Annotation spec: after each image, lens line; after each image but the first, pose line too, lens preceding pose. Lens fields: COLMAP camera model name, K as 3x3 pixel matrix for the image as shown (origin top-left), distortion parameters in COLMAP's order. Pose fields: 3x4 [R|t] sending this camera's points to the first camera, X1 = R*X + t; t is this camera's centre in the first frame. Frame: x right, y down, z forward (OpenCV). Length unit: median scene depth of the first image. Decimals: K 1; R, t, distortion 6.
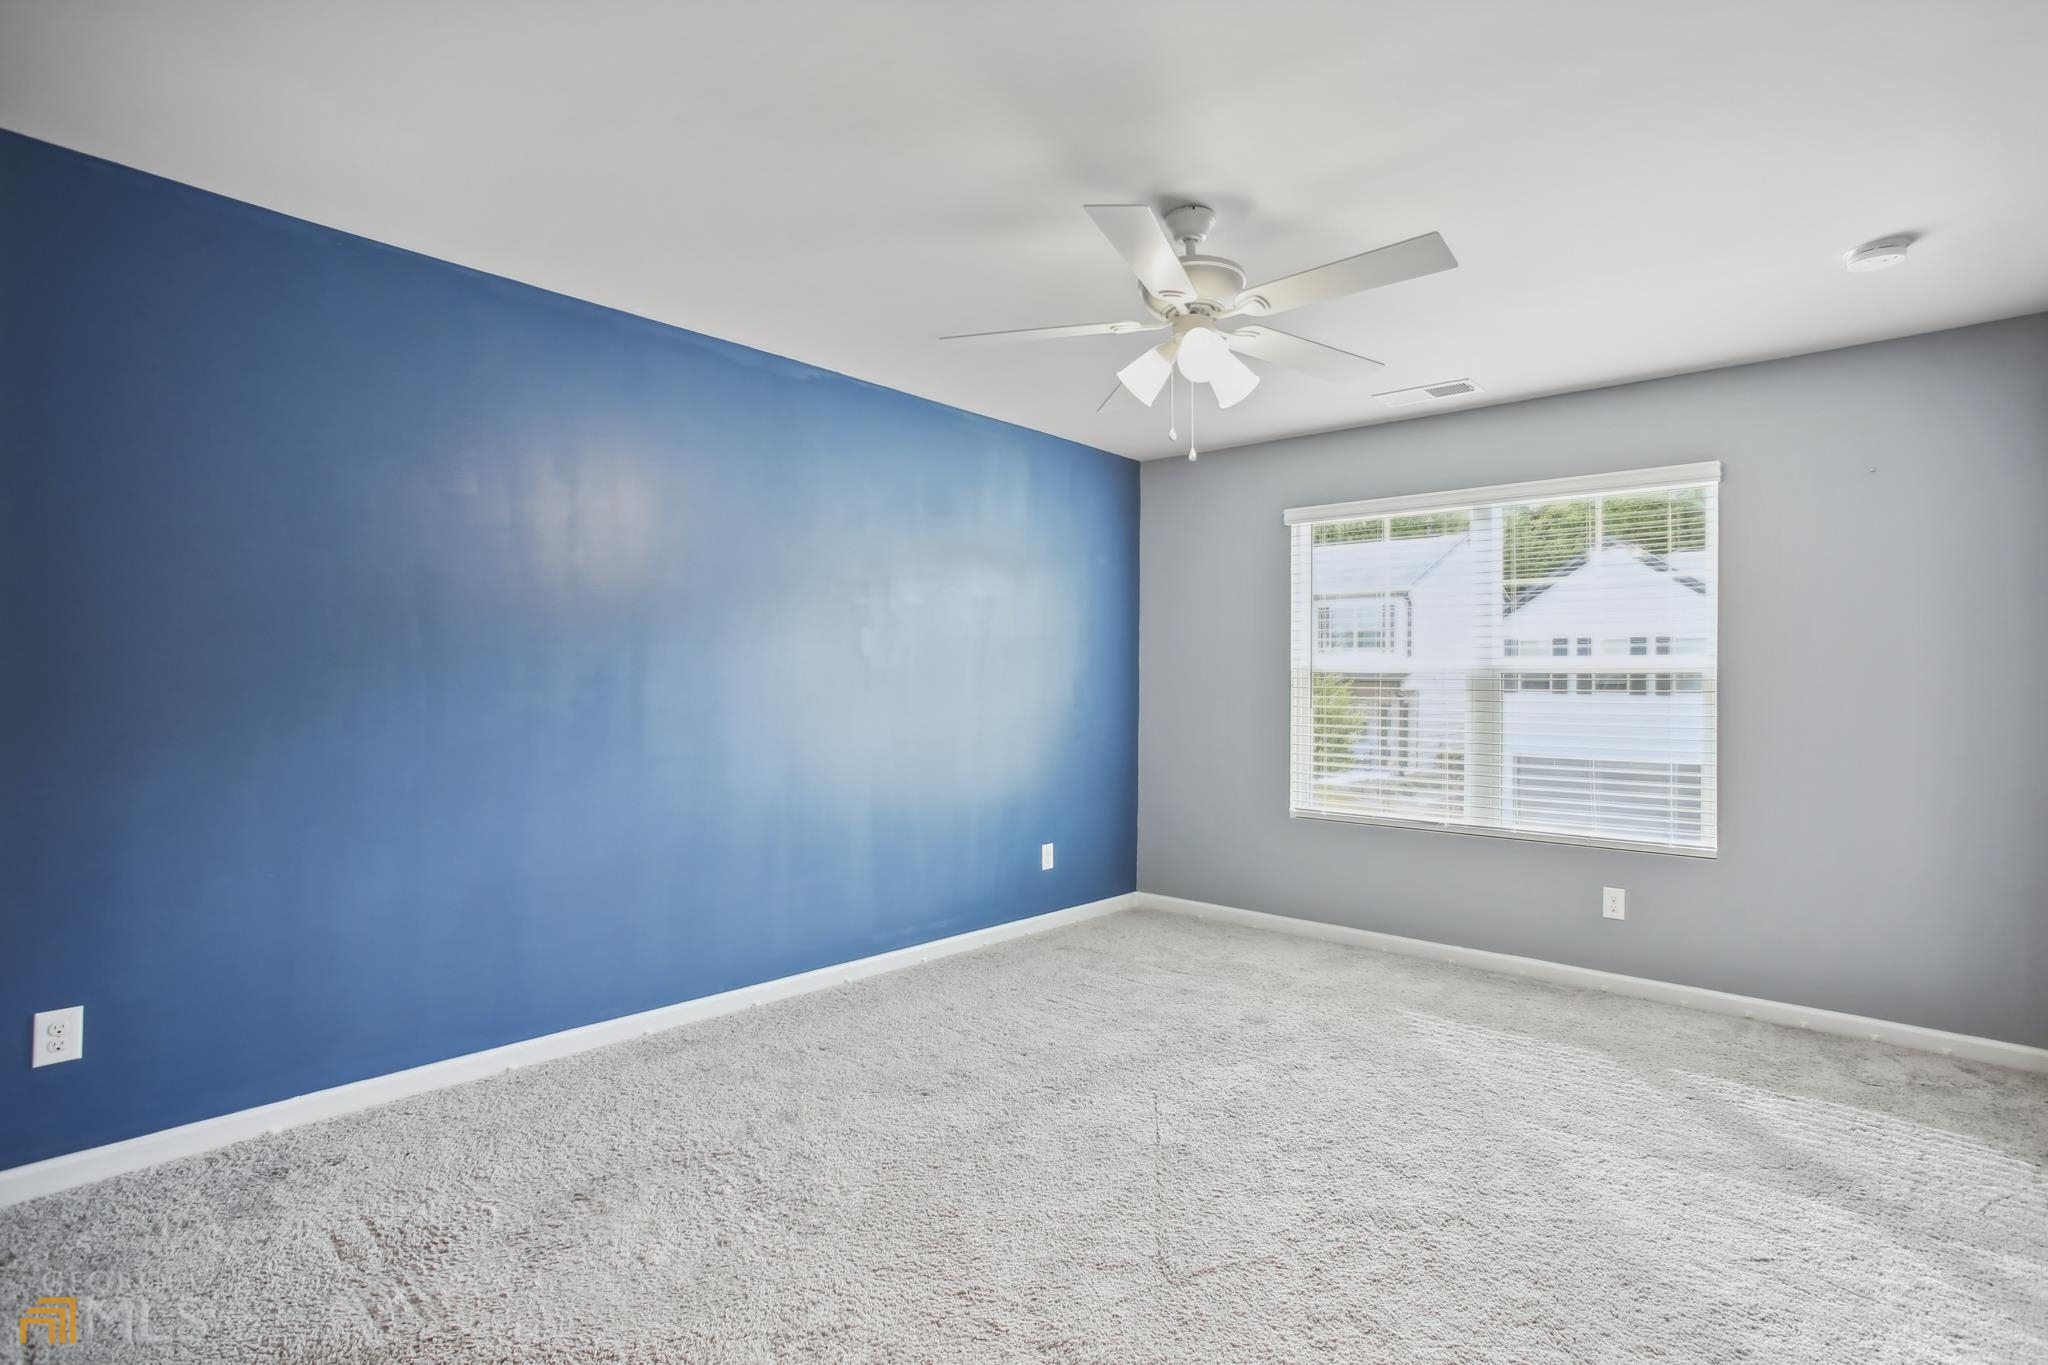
lens RADIAL K [[1022.0, 0, 1018.3], [0, 1022.0, 686.9], [0, 0, 1]] dist [-0.083050, 0.040492]
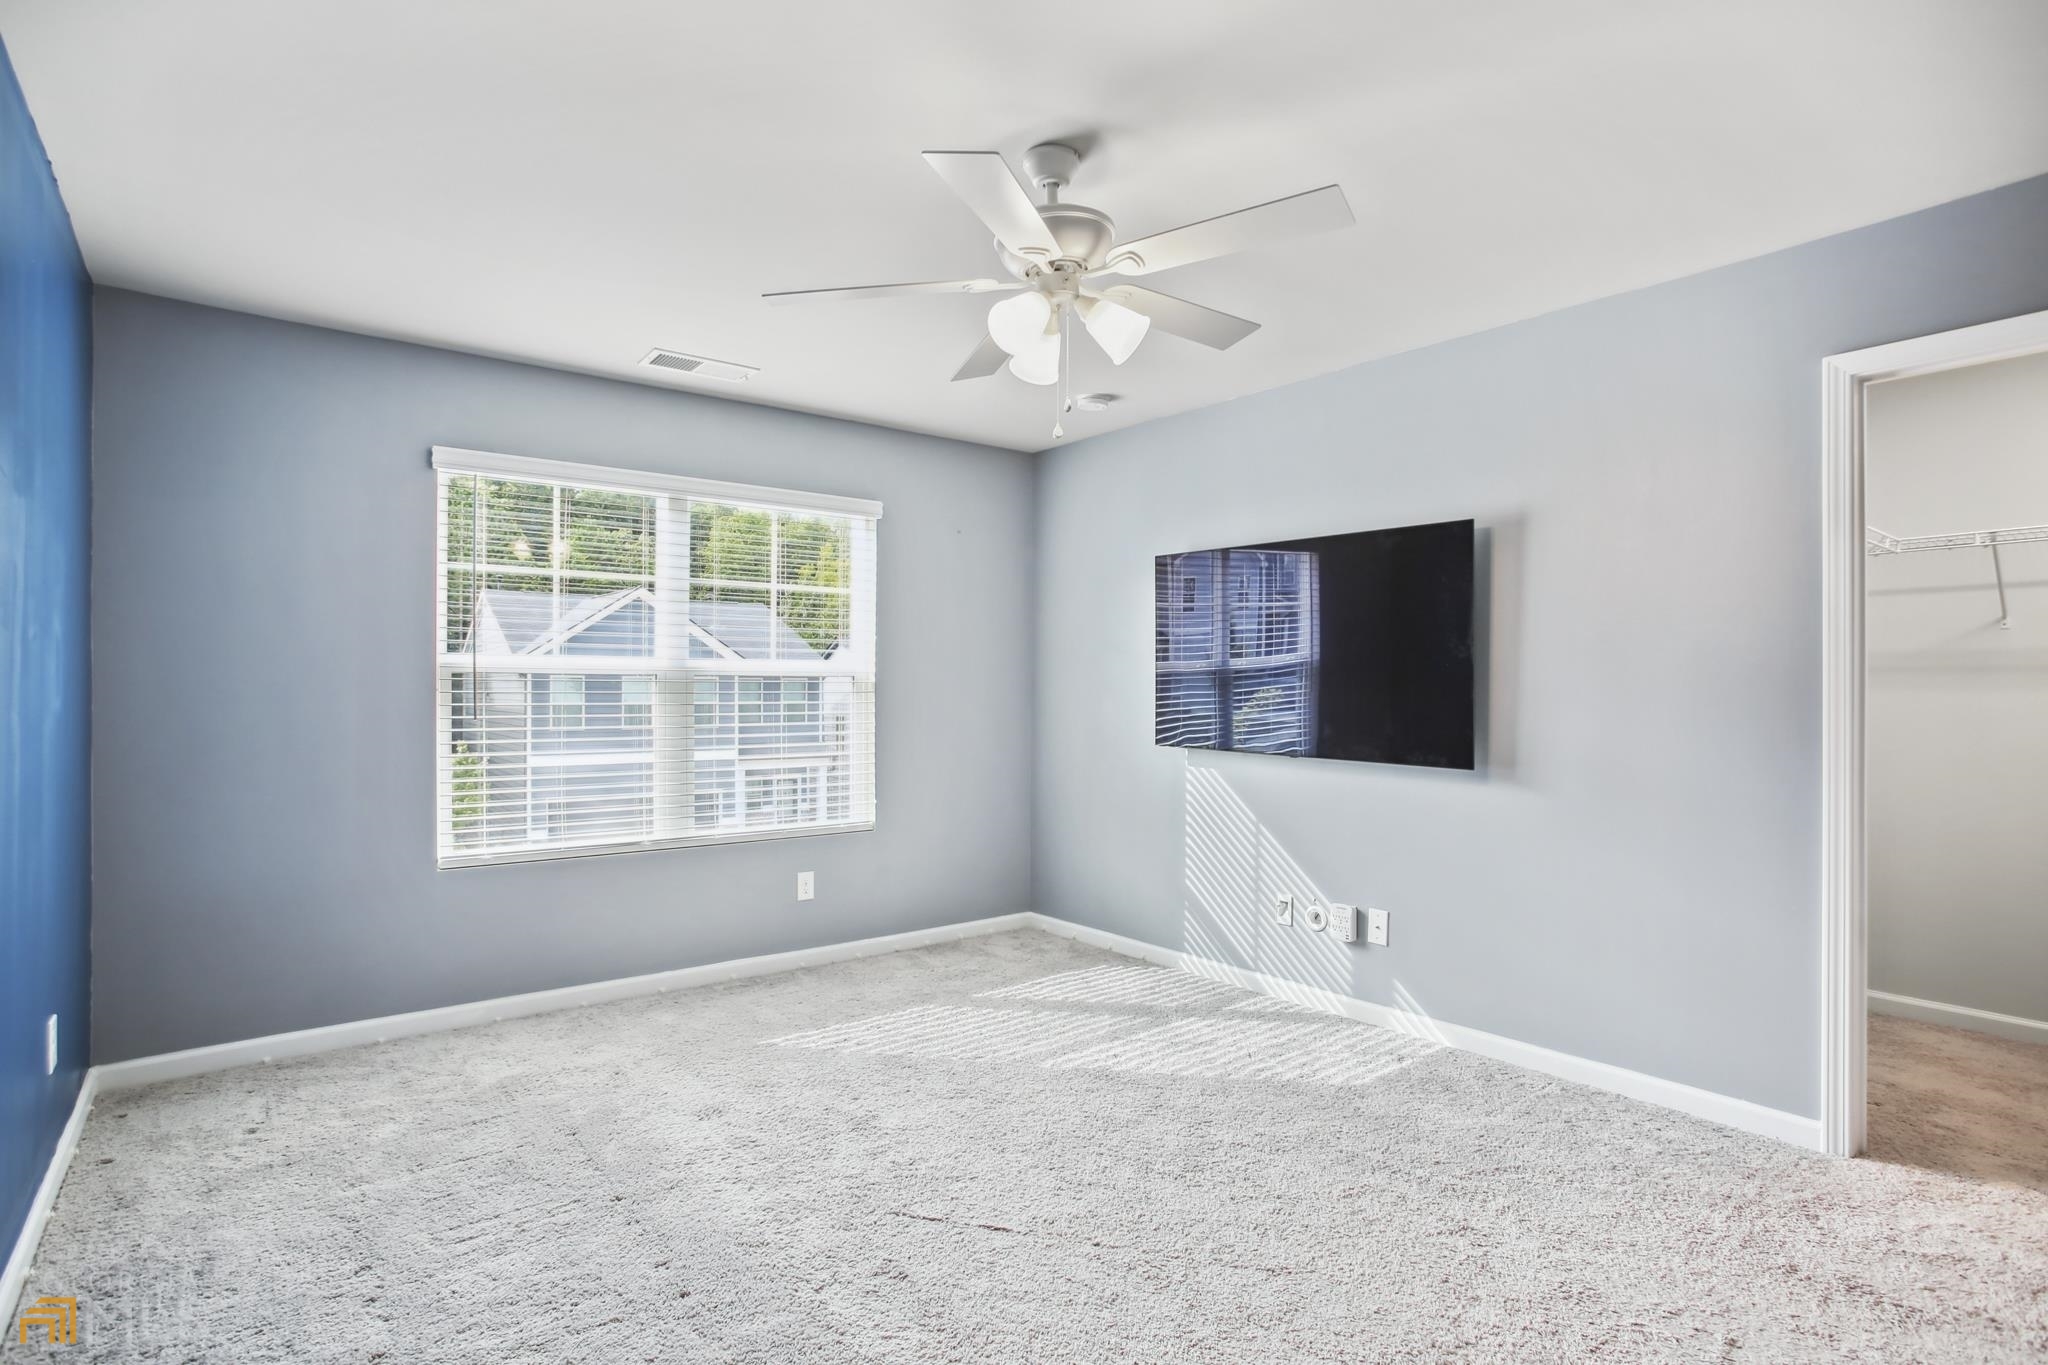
lens RADIAL K [[1022.0, 0, 1018.3], [0, 1022.0, 686.9], [0, 0, 1]] dist [-0.083050, 0.040492]
pose [[0.149313, -0.007607, 0.988761, -0.524639], [0.006910, 0.999954, 0.006649, -0.007965], [-0.988766, 0.005840, 0.149358, 0.668541]]
